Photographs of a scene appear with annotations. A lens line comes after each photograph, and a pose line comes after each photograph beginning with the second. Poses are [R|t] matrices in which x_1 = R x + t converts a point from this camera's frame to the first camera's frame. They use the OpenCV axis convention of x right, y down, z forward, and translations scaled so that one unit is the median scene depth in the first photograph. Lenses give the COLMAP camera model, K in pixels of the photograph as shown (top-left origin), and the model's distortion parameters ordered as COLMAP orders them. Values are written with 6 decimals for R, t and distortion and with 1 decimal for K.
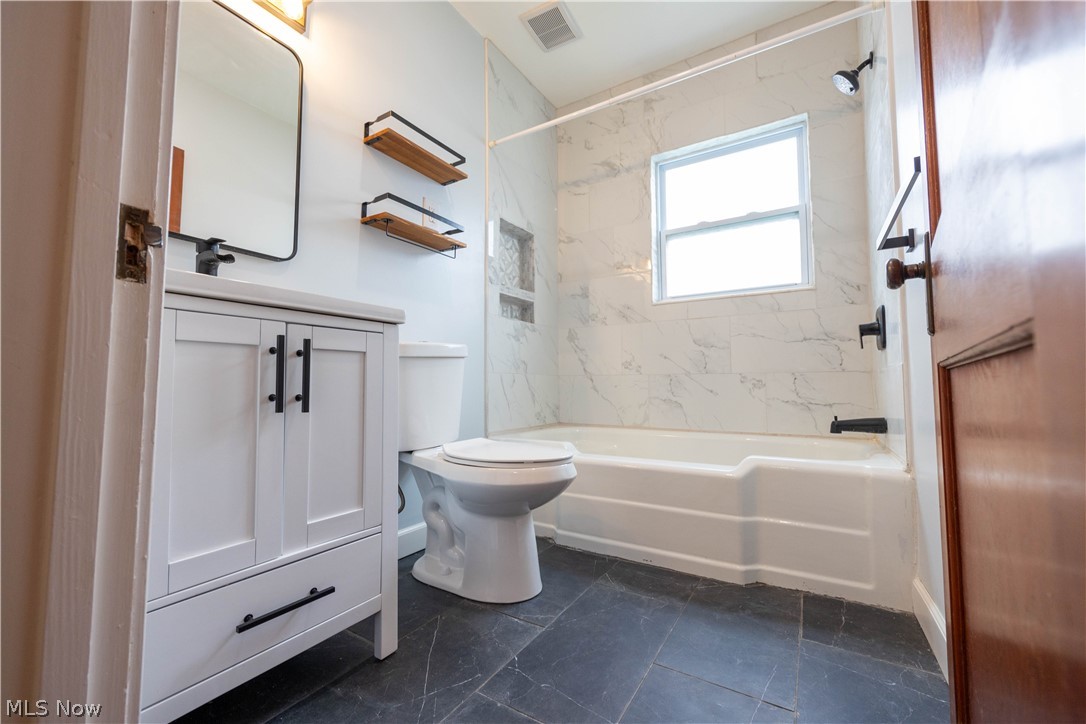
lens RADIAL K [[436.3, 0, 541.7], [0, 436.3, 361.0], [0, 0, 1]] dist [-0.000257, 0.000043]
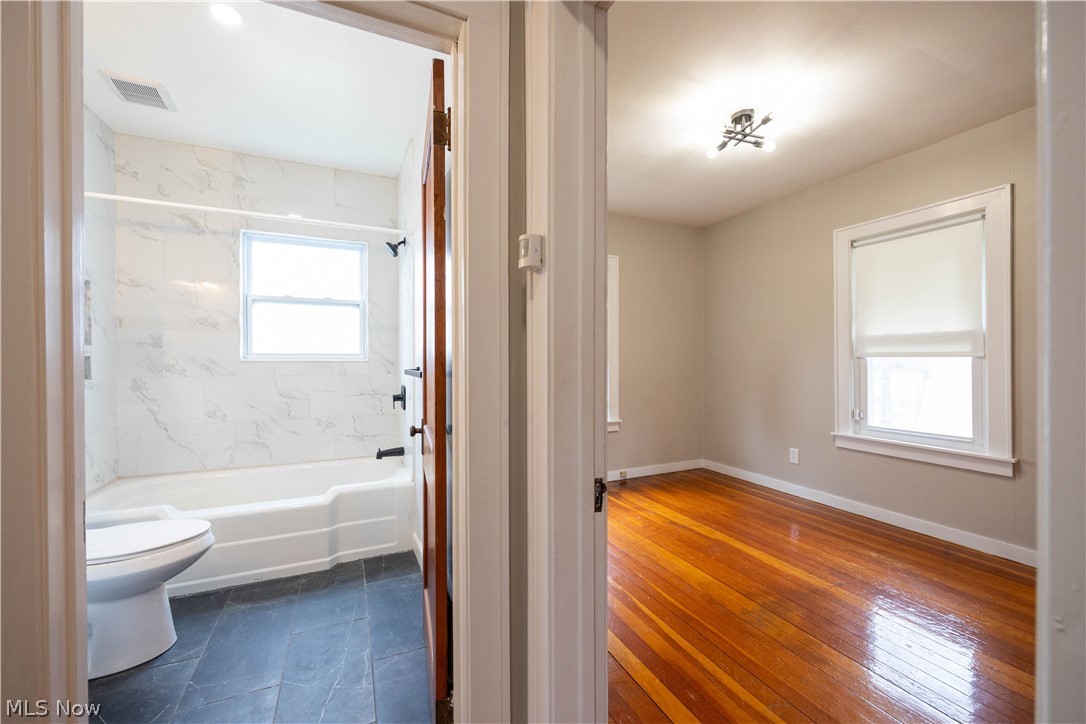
lens RADIAL K [[436.3, 0, 541.7], [0, 436.3, 361.0], [0, 0, 1]] dist [-0.000257, 0.000043]
pose [[0.553555, -0.004448, 0.832801, -0.393131], [-0.047904, 0.998160, 0.037172, -0.312932], [-0.831434, -0.060471, 0.552323, -0.445568]]
